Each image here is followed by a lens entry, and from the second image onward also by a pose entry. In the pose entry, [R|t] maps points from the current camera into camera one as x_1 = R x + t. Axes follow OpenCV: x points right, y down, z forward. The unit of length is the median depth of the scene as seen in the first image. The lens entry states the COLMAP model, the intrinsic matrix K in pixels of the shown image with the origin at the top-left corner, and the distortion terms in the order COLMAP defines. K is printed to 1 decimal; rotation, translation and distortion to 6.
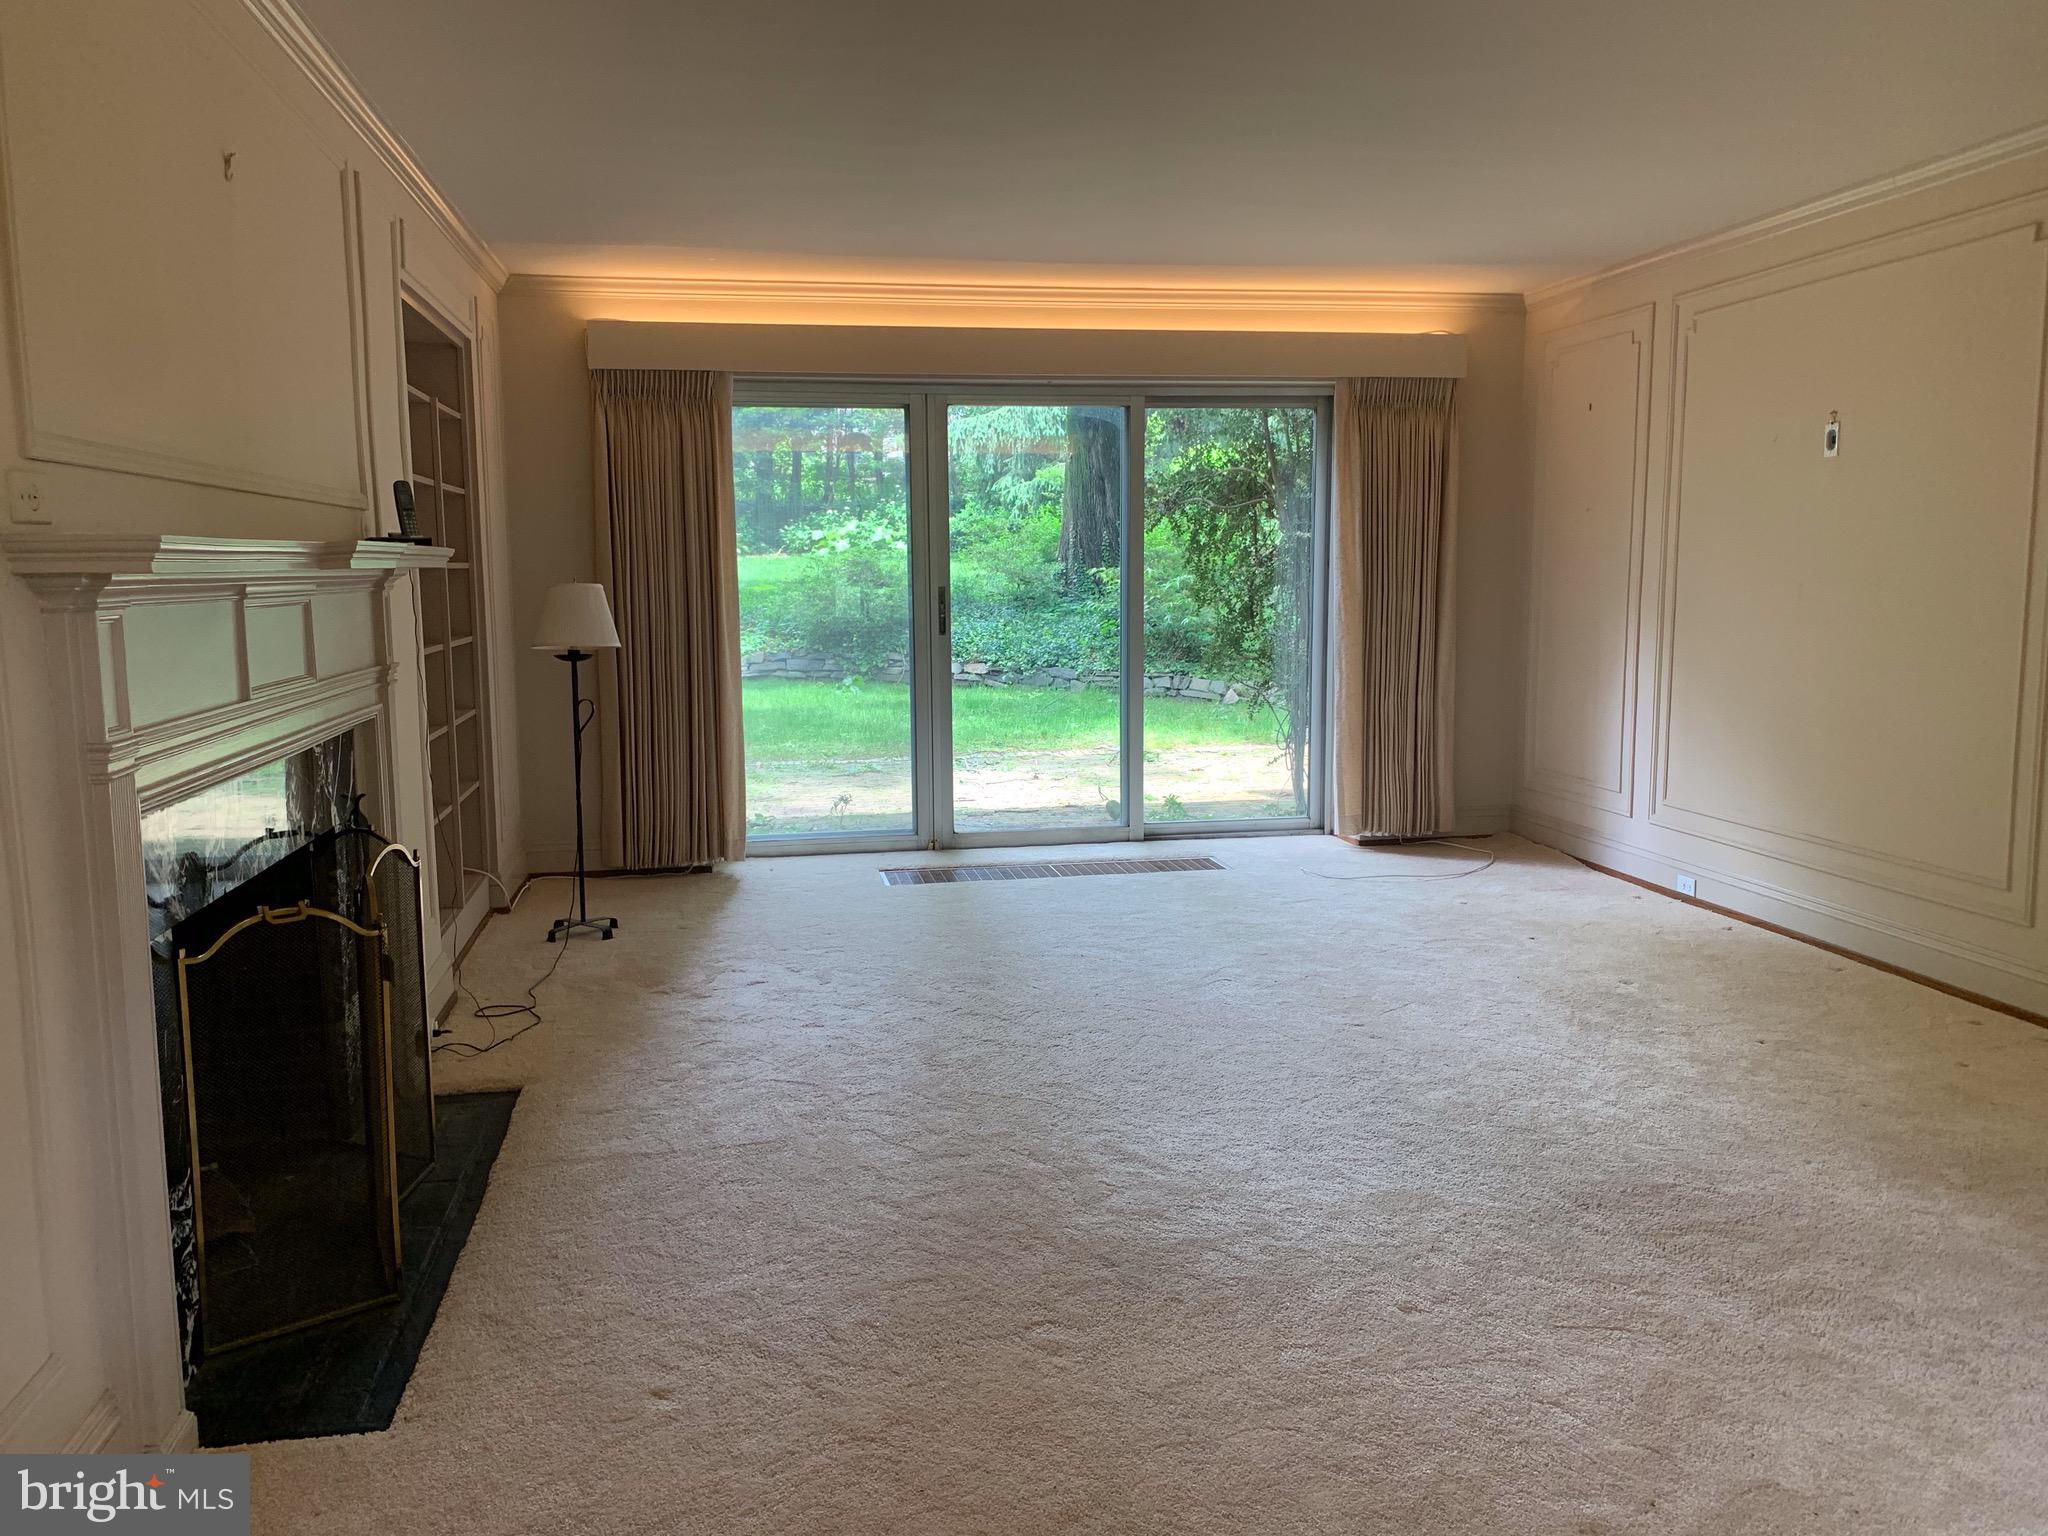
lens RADIAL K [[1553.4, 0, 1021.8], [0, 1553.4, 761.2], [0, 0, 1]] dist [0.036248, -0.028293]
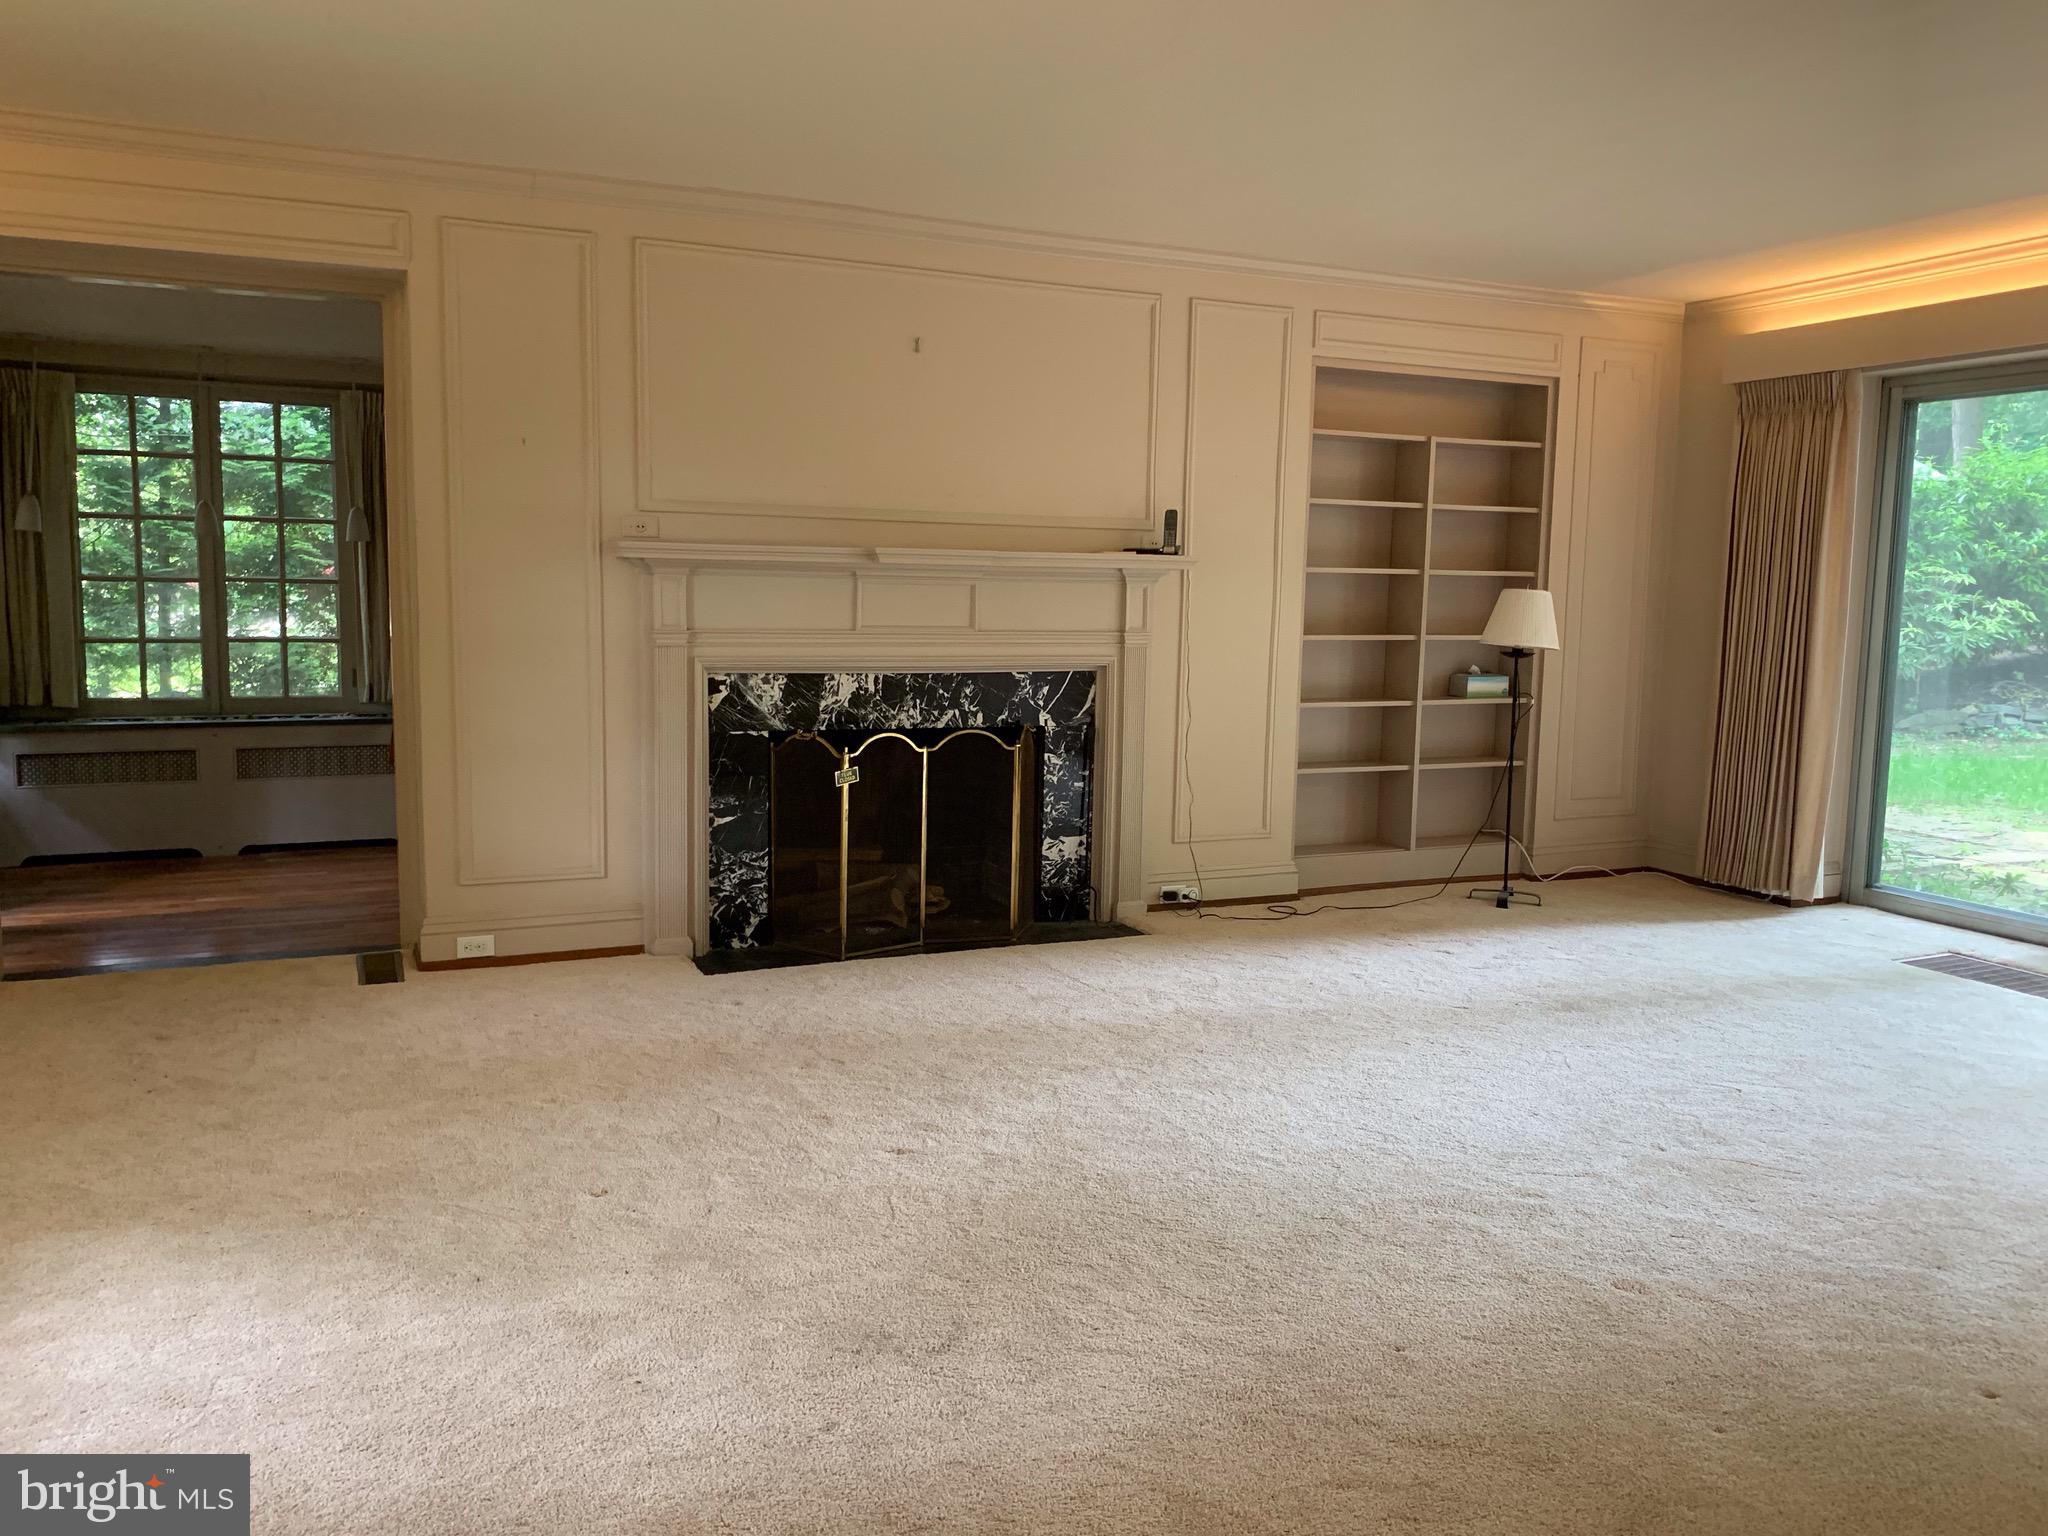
lens RADIAL K [[1553.4, 0, 1024.6], [0, 1553.4, 774.1], [0, 0, 1]] dist [0.036248, -0.028293]
pose [[0.226167, 0.129080, -0.965498, 0.950850], [-0.142620, 0.984888, 0.098263, -0.054590], [0.963591, 0.115475, 0.241159, 0.512490]]
